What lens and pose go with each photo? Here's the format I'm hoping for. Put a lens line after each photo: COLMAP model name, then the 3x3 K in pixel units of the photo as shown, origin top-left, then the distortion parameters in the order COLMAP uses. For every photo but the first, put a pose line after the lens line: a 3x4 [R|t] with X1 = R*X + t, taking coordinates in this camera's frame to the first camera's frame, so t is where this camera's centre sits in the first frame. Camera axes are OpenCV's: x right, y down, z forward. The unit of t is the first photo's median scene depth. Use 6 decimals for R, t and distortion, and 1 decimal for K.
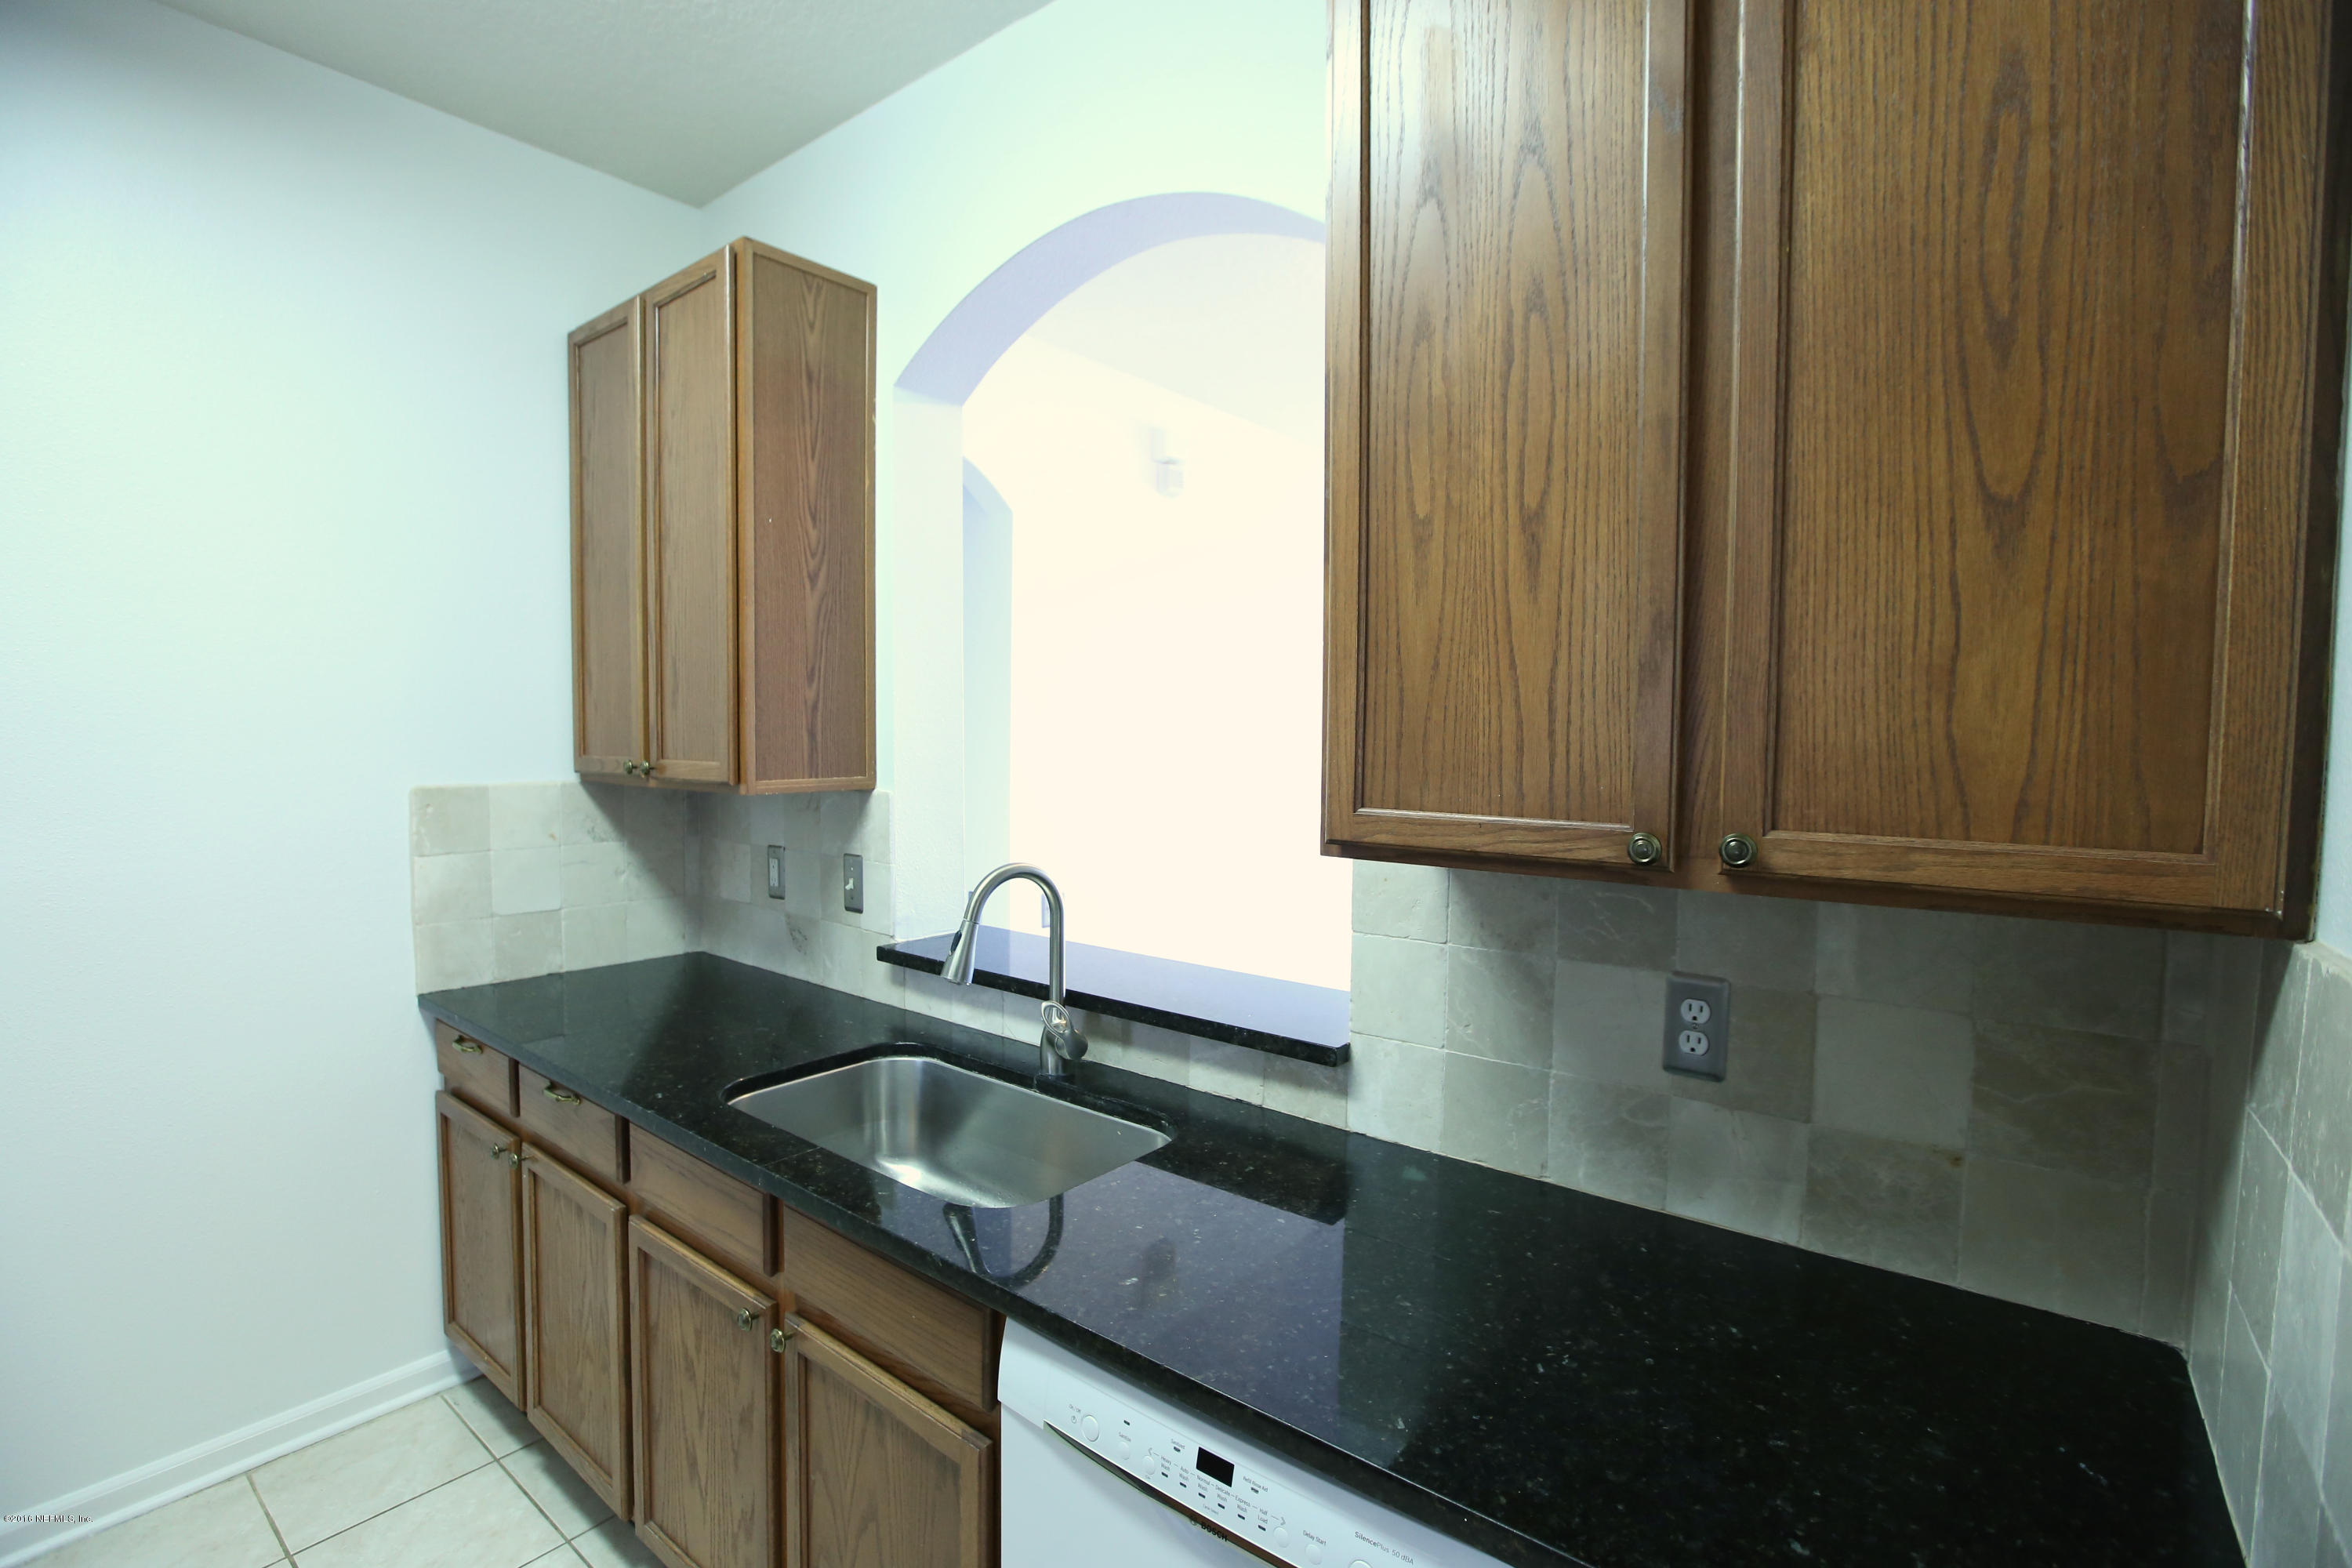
lens RADIAL K [[1080.1, 0, 1169.6], [0, 1080.1, 784.2], [0, 0, 1]] dist [-0.059941, 0.024876]
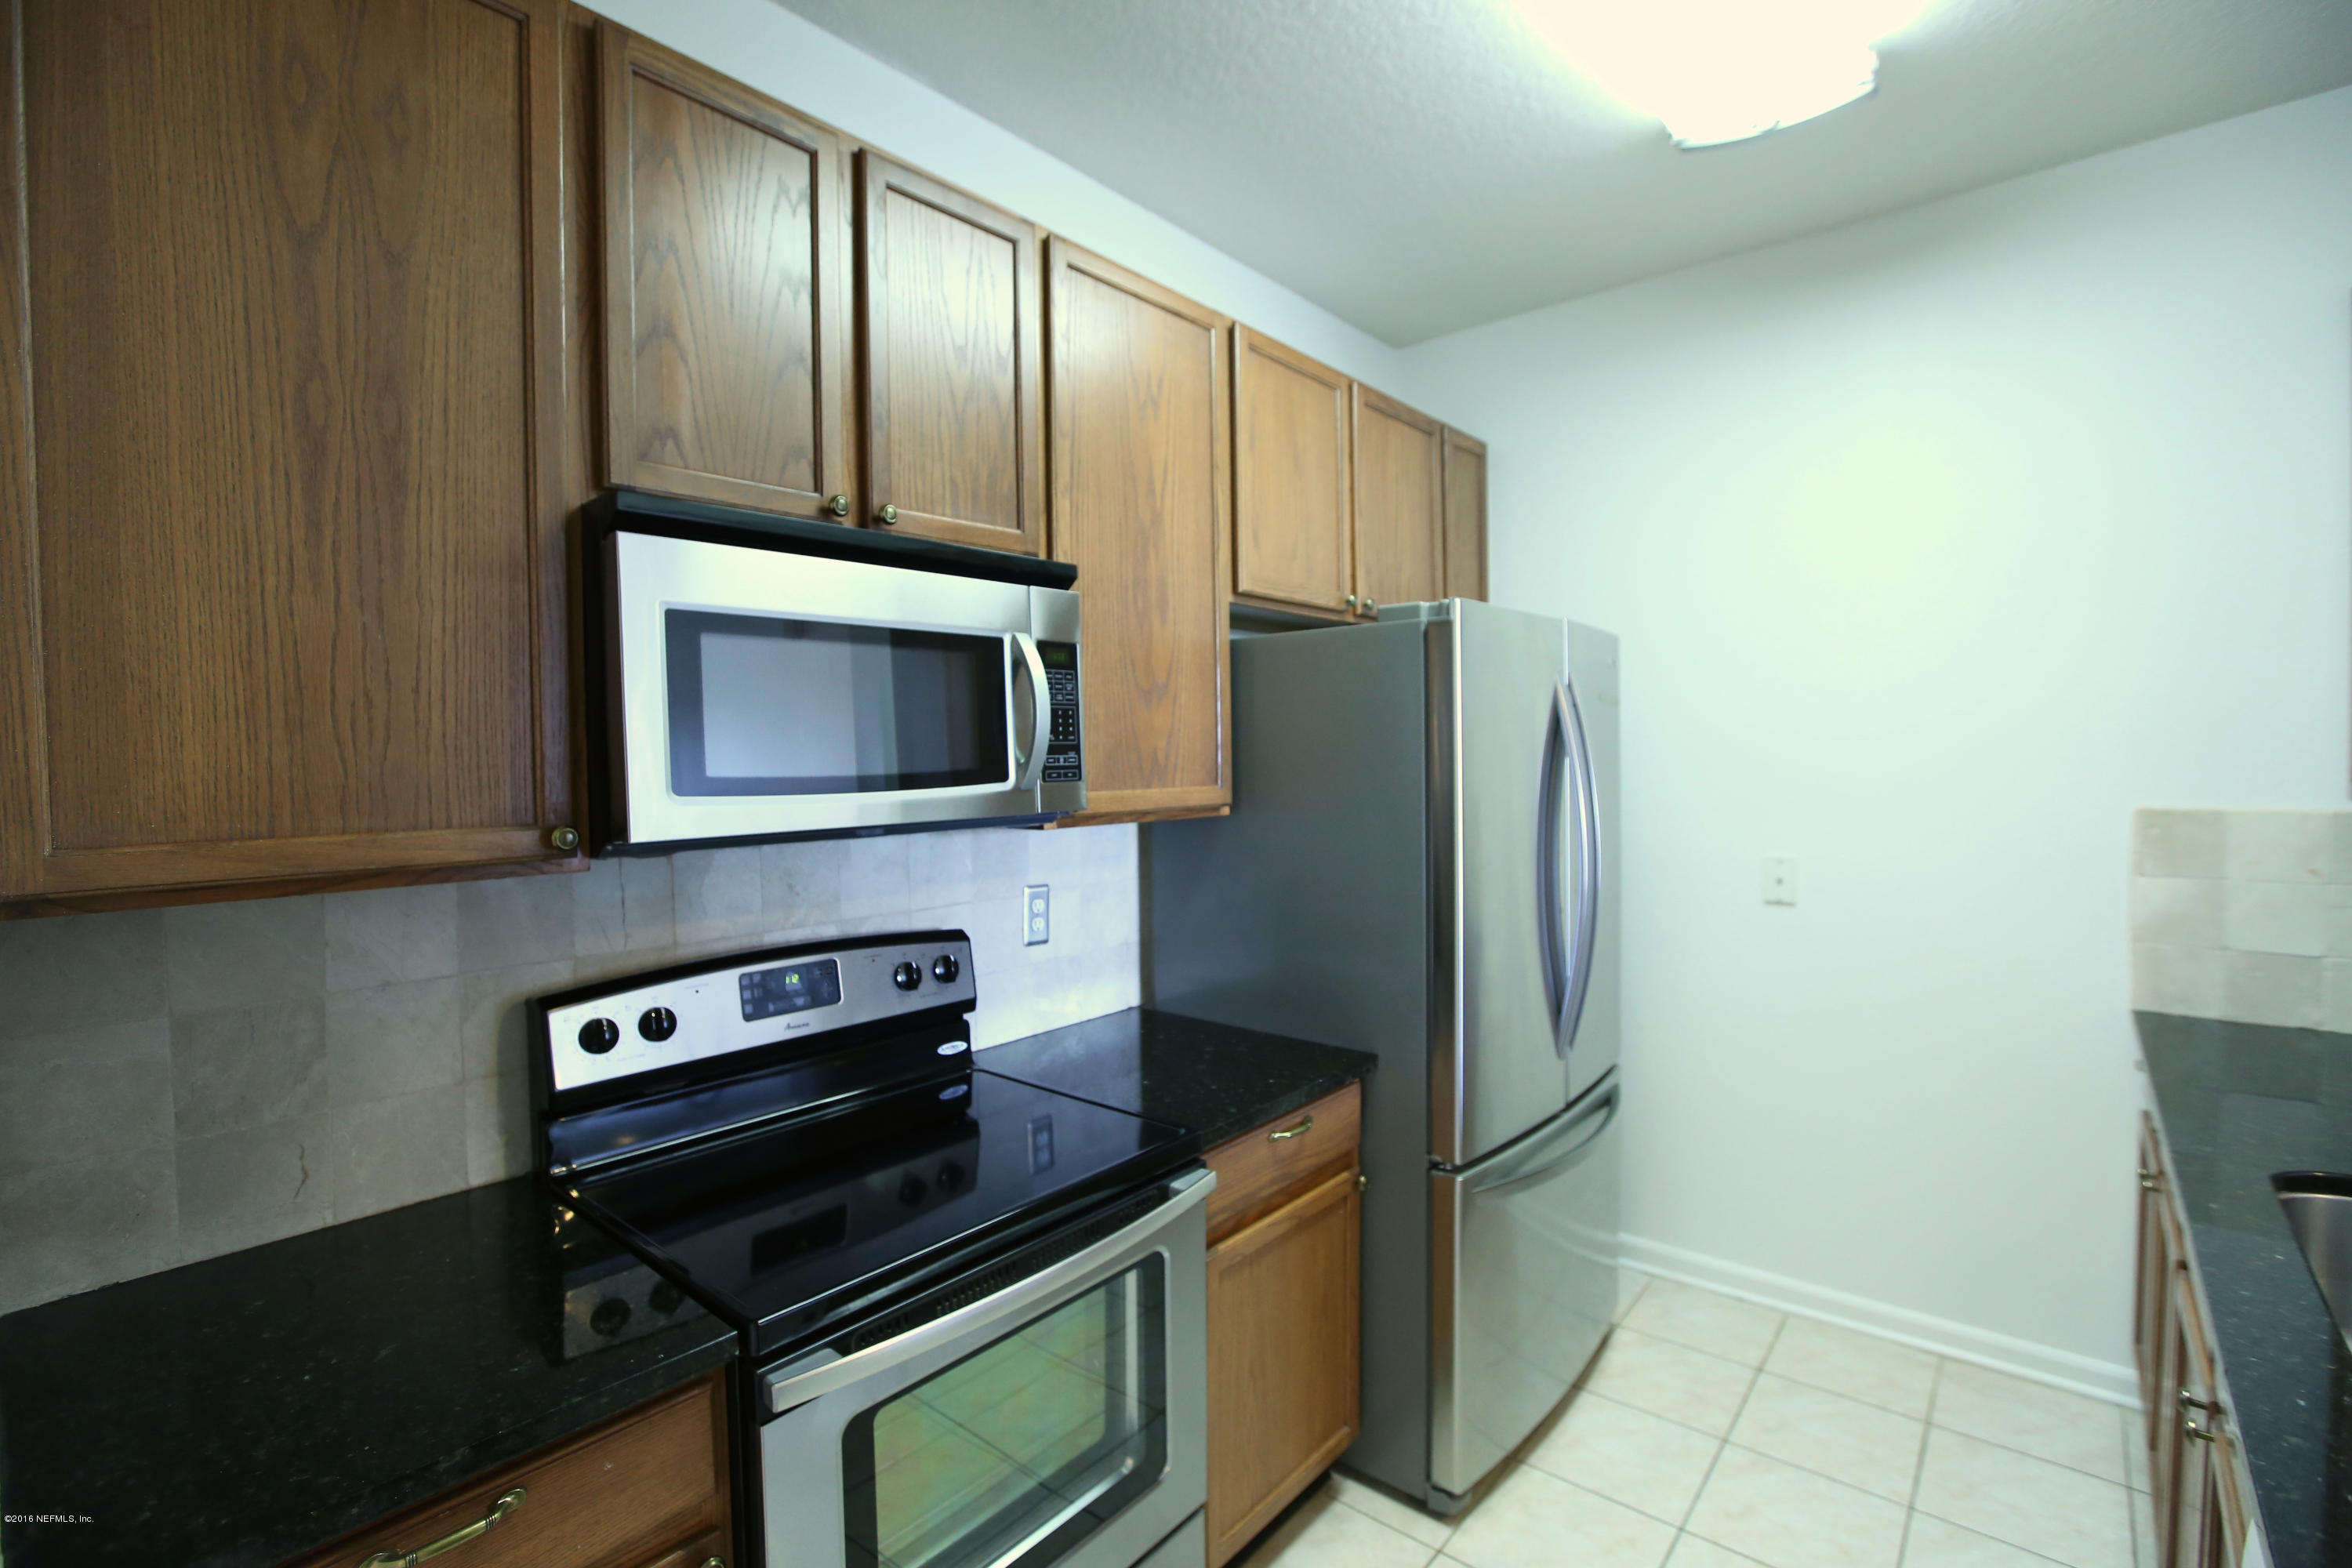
lens RADIAL K [[1074.7, 0, 1167.2], [0, 1074.7, 787.1], [0, 0, 1]] dist [-0.061624, 0.023143]
pose [[-0.035703, 0.021658, -0.999128, 0.464691], [-0.038727, 0.998984, 0.023039, -0.005054], [0.998612, 0.039516, -0.034828, 0.130795]]
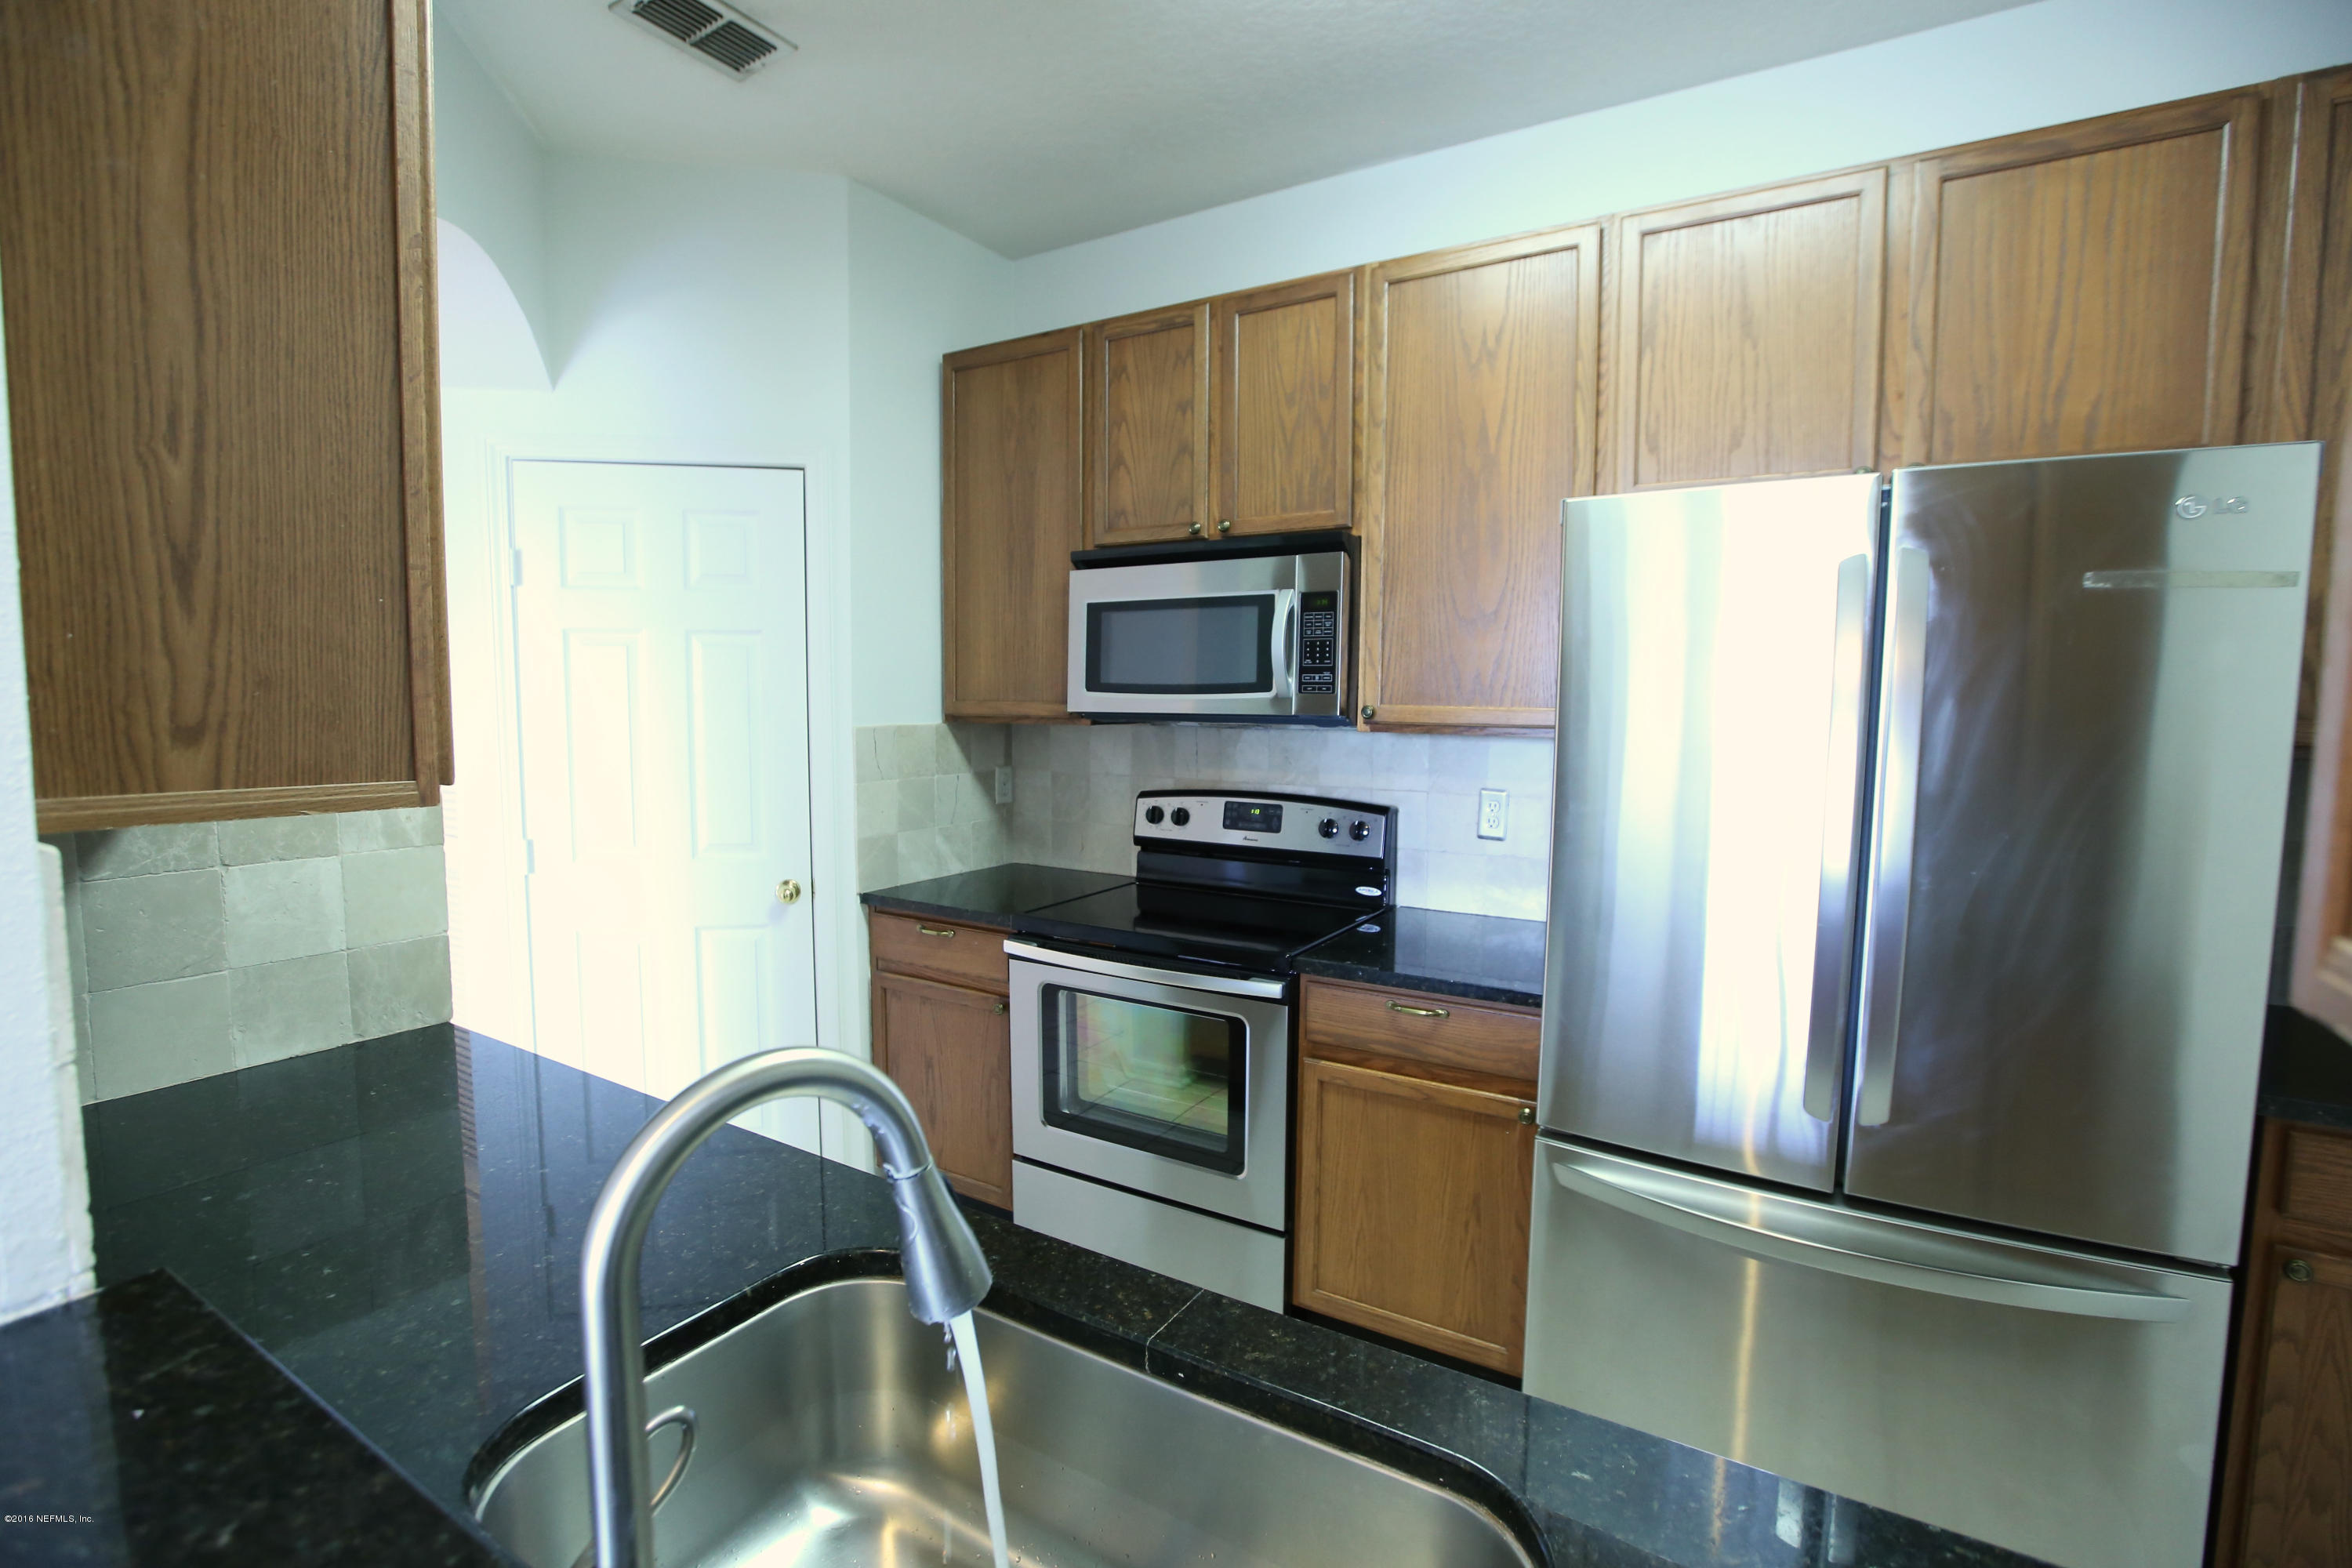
lens RADIAL K [[1080.1, 0, 1169.6], [0, 1080.1, 784.2], [0, 0, 1]] dist [-0.059941, 0.024876]
pose [[-0.992680, -0.006944, -0.120573, -0.259074], [-0.023419, 0.990464, 0.135767, -0.057519], [0.118481, 0.137597, -0.983376, 1.504131]]
